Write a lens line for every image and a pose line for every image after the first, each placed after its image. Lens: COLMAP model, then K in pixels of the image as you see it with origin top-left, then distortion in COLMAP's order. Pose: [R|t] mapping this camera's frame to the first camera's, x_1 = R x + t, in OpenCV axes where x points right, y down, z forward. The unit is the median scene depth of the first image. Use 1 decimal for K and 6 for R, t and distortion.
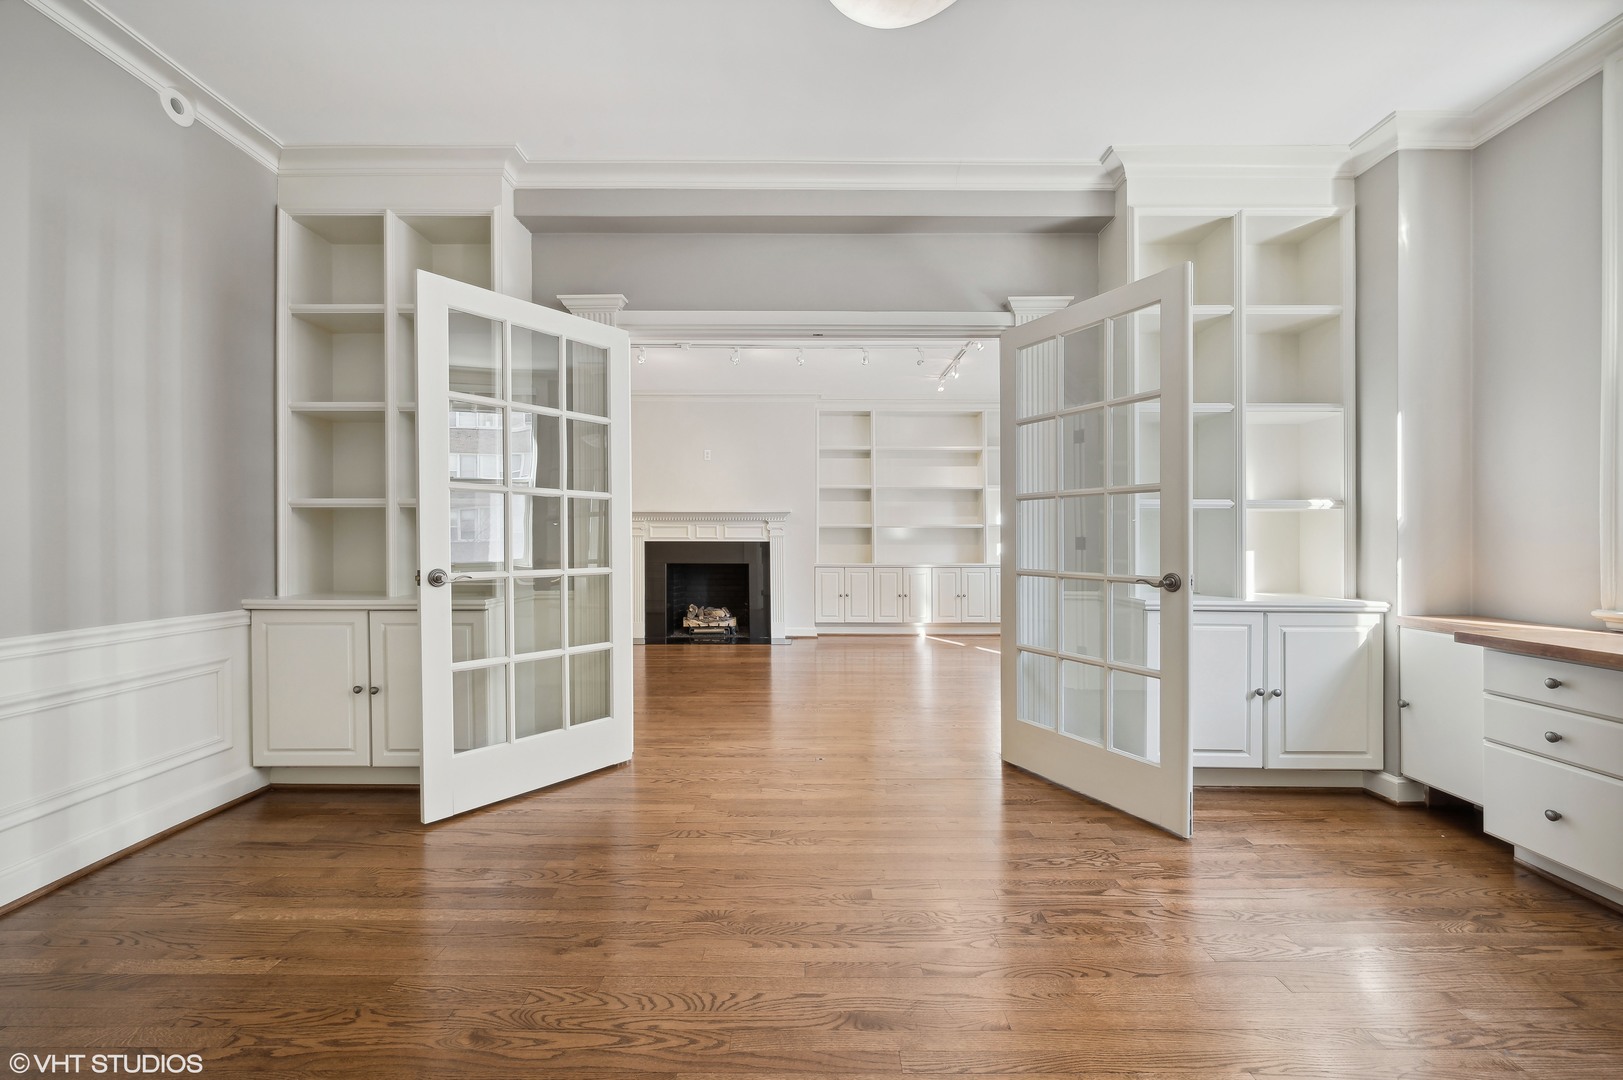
lens RADIAL K [[644.0, 0, 811.5], [0, 644.0, 540.0], [0, 0, 1]] dist [0.000214, -0.000204]
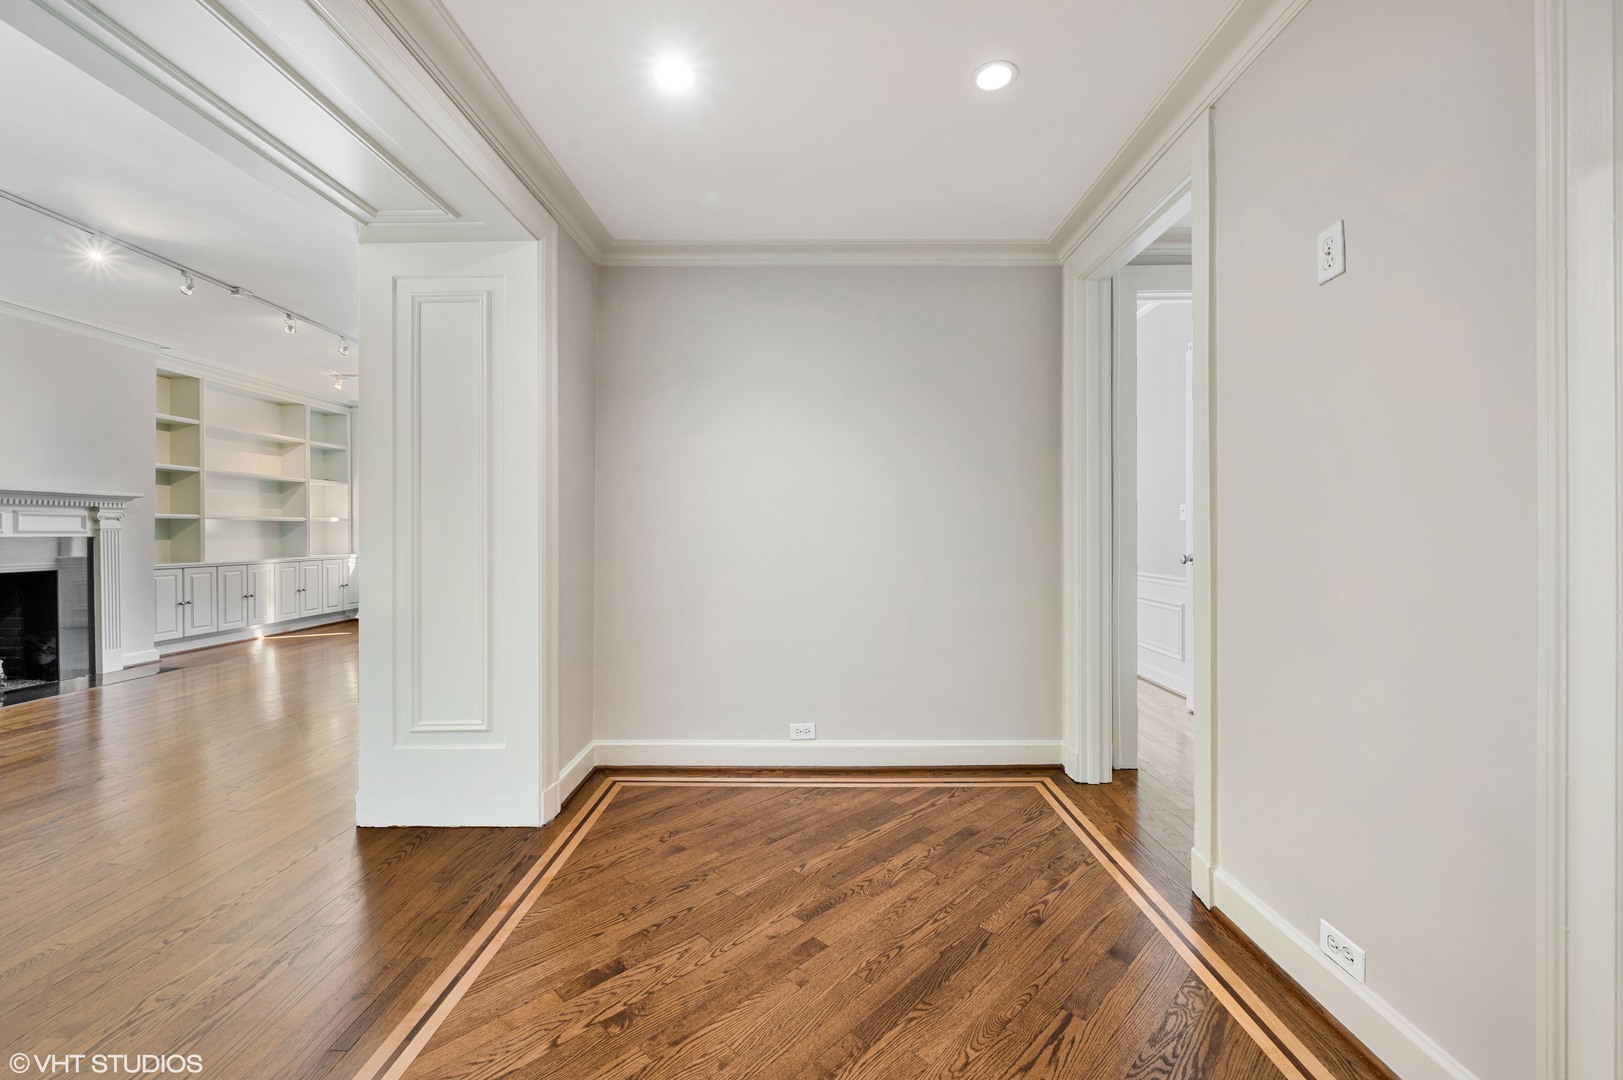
lens RADIAL K [[652.8, 0, 805.2], [0, 652.8, 525.7], [0, 0, 1]] dist [0.000026, 0.000034]
pose [[0.006766, 0.008864, 0.999938, -0.748022], [0.006581, 0.999939, -0.008909, 0.001796], [-0.999955, 0.006641, 0.006707, 0.218582]]
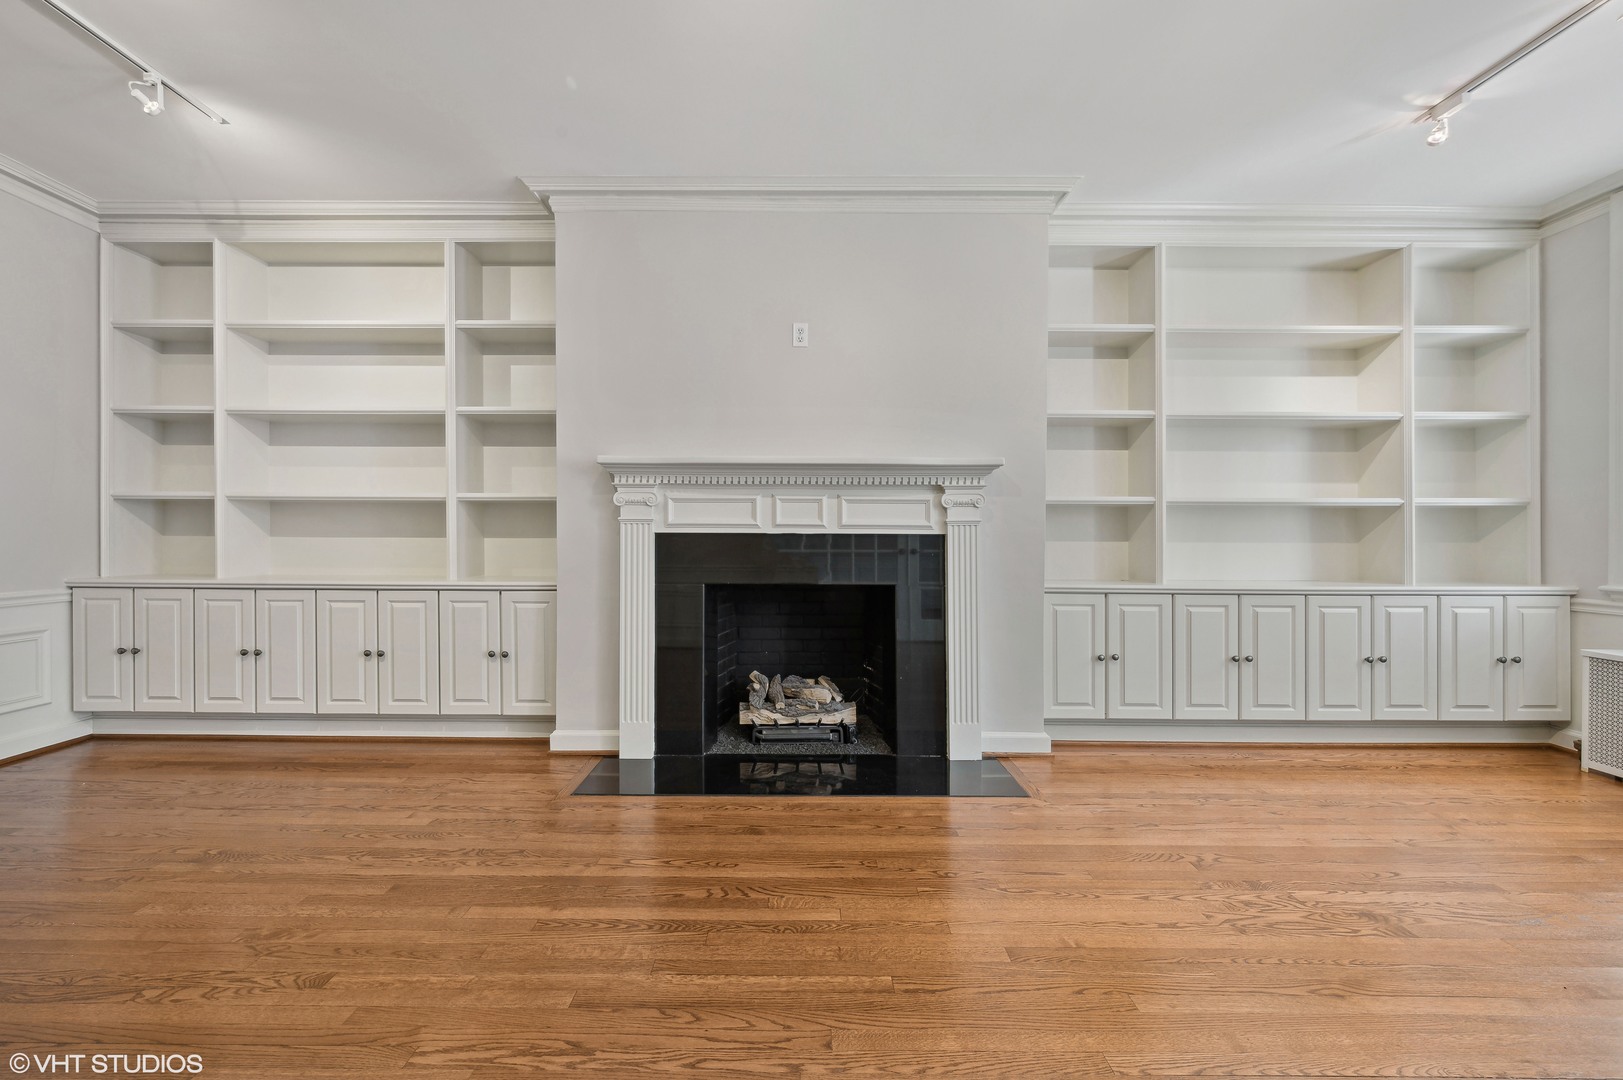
lens RADIAL K [[665.5, 0, 811.5], [0, 665.5, 540.0], [0, 0, 1]] dist [-0.002694, -0.000143]
pose [[0.999959, 0.002816, 0.008558, -0.153865], [-0.002873, 0.999974, 0.006583, 0.003401], [-0.008539, -0.006607, 0.999942, 0.539917]]
